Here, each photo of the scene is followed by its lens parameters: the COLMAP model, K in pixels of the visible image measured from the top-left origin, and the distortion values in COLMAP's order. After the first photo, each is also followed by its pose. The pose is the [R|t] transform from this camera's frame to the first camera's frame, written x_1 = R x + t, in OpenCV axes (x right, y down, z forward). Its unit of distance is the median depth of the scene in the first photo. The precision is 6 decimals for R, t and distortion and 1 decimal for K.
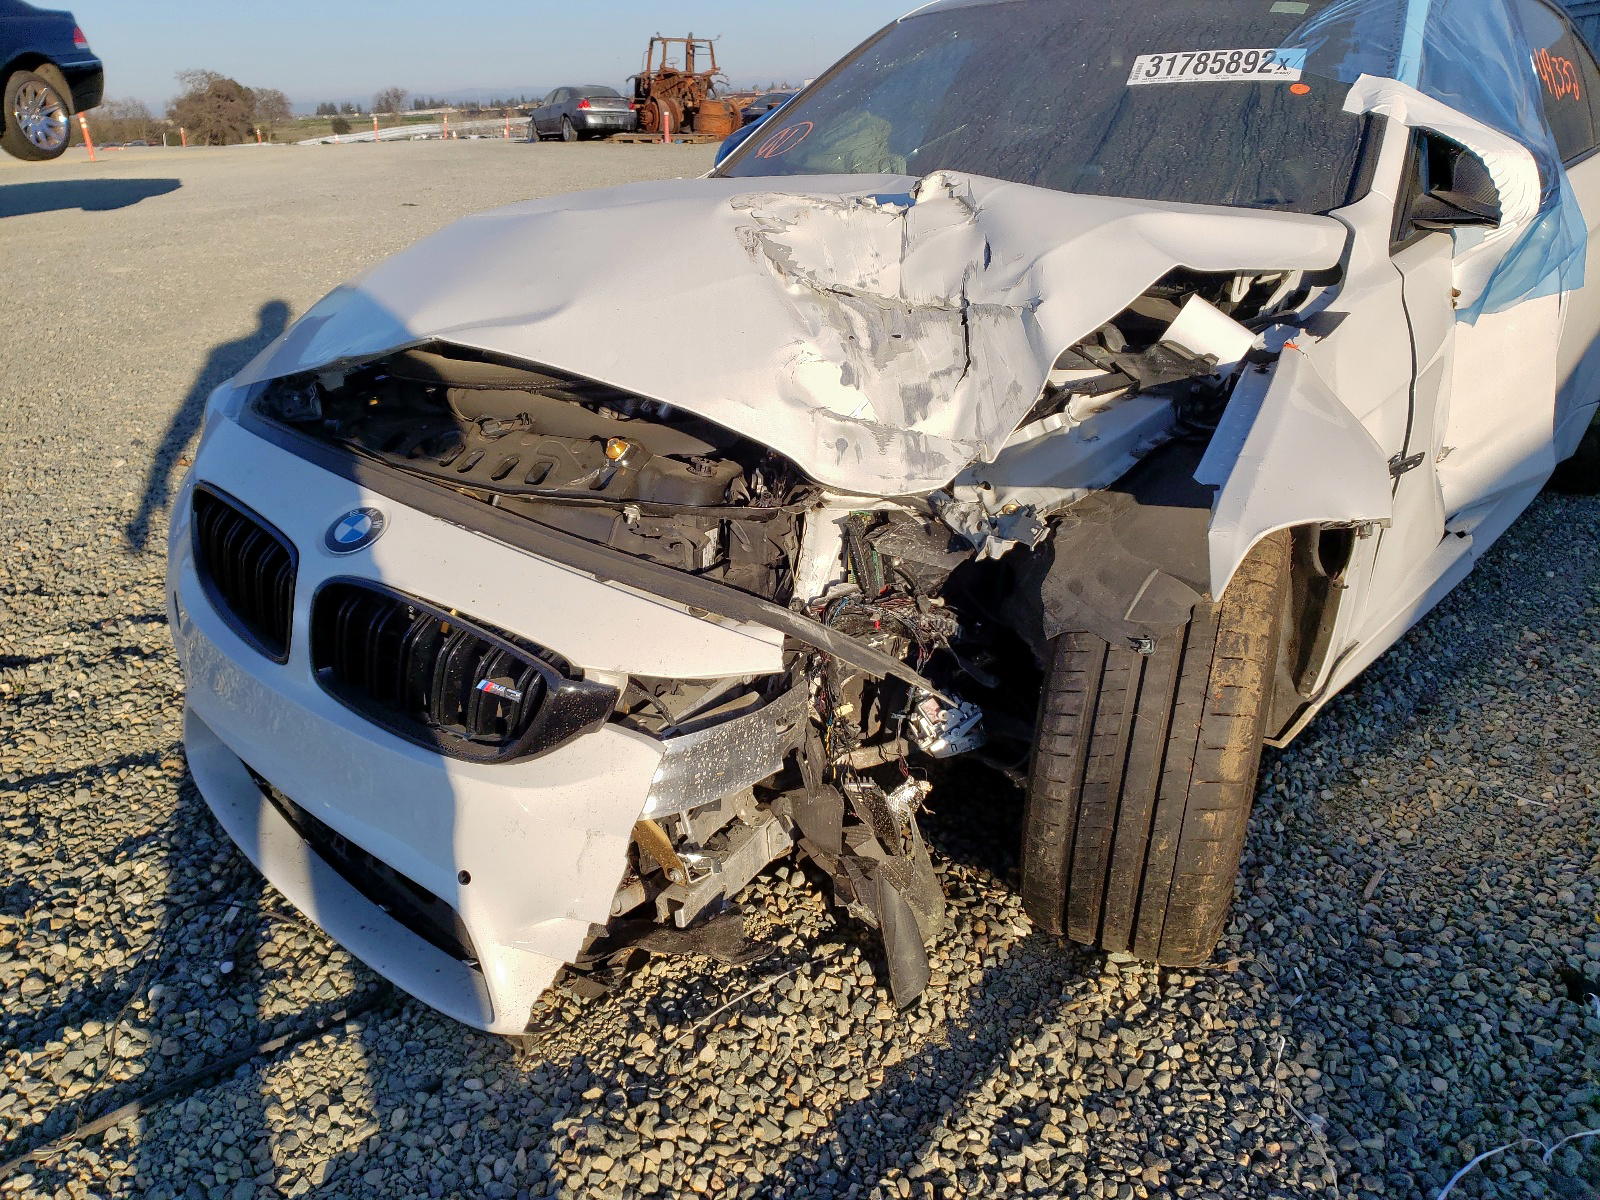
lens RADIAL K [[1190.5, 0, 797.6], [0, 1190.5, 600.8], [0, 0, 1]] dist [0.069773, -0.072078]
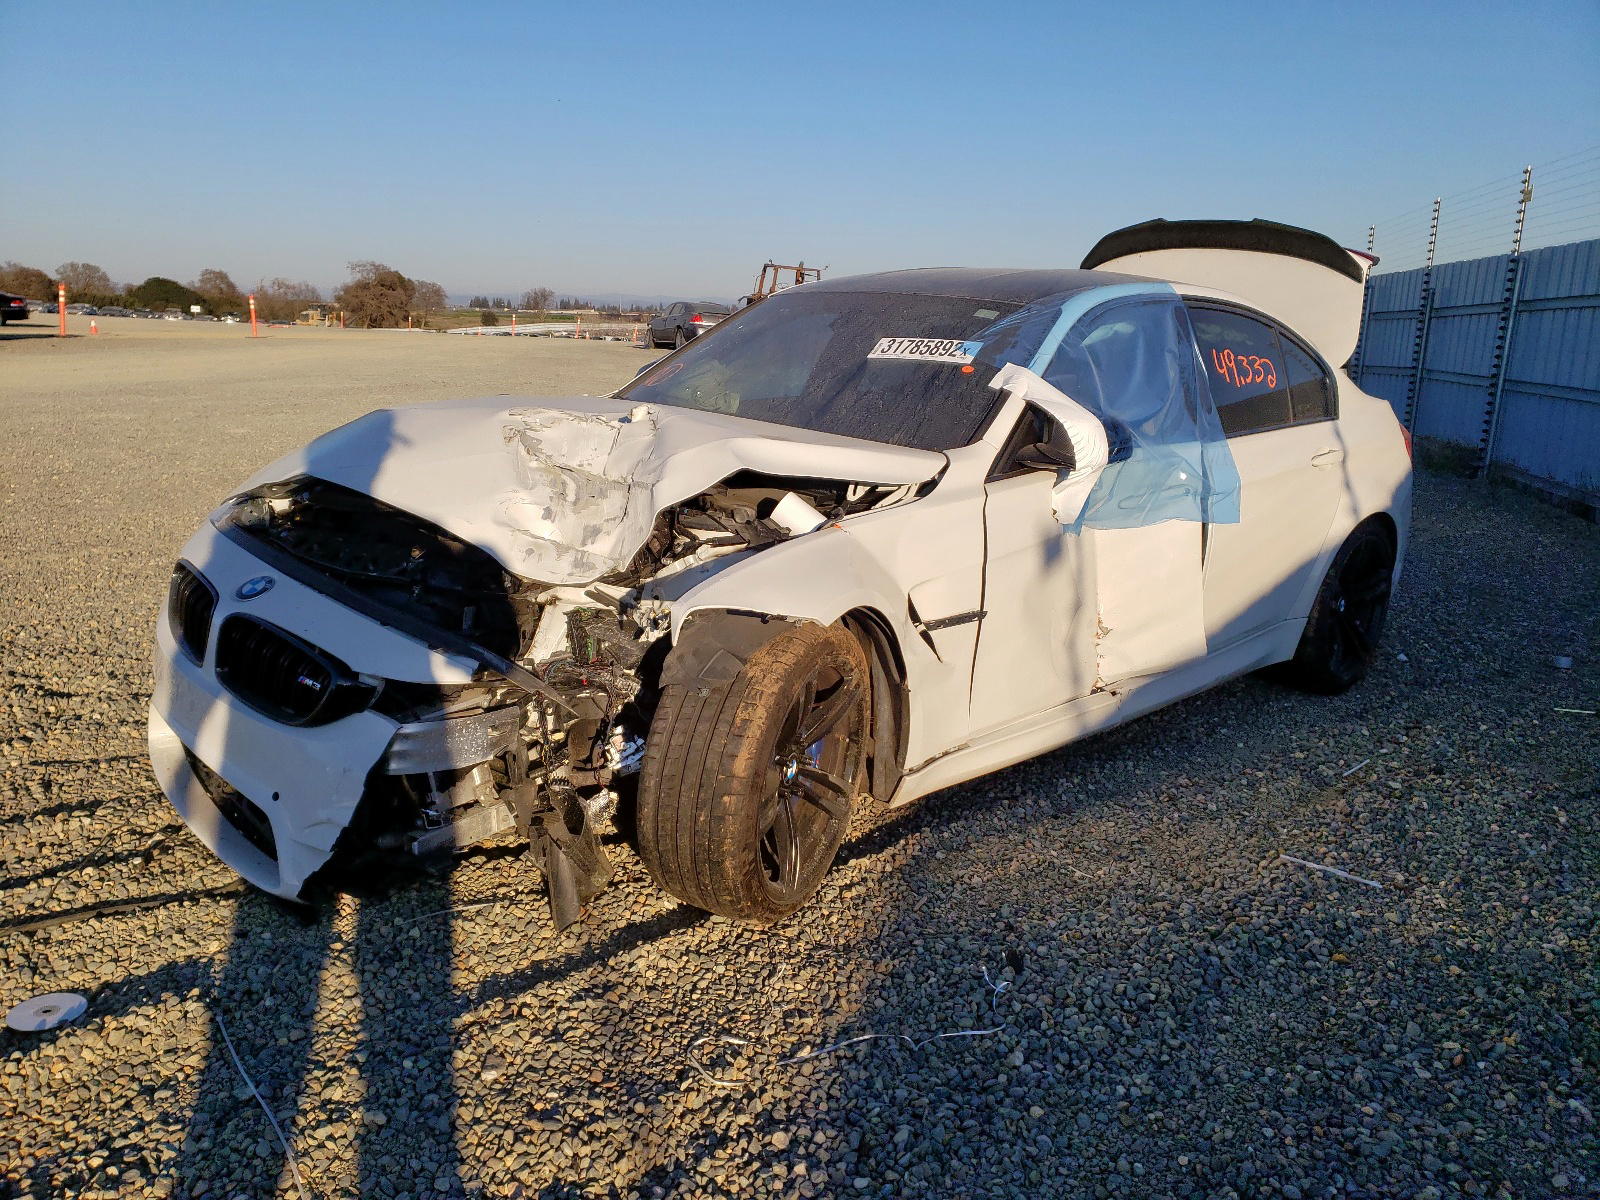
lens RADIAL K [[1225.6, 0, 801.5], [0, 1225.6, 625.2], [0, 0, 1]] dist [0.087907, -0.087532]
pose [[0.992201, 0.090588, -0.085616, 0.376378], [-0.102467, 0.983895, -0.146461, 0.120946], [0.070969, 0.154092, 0.985504, -0.439774]]
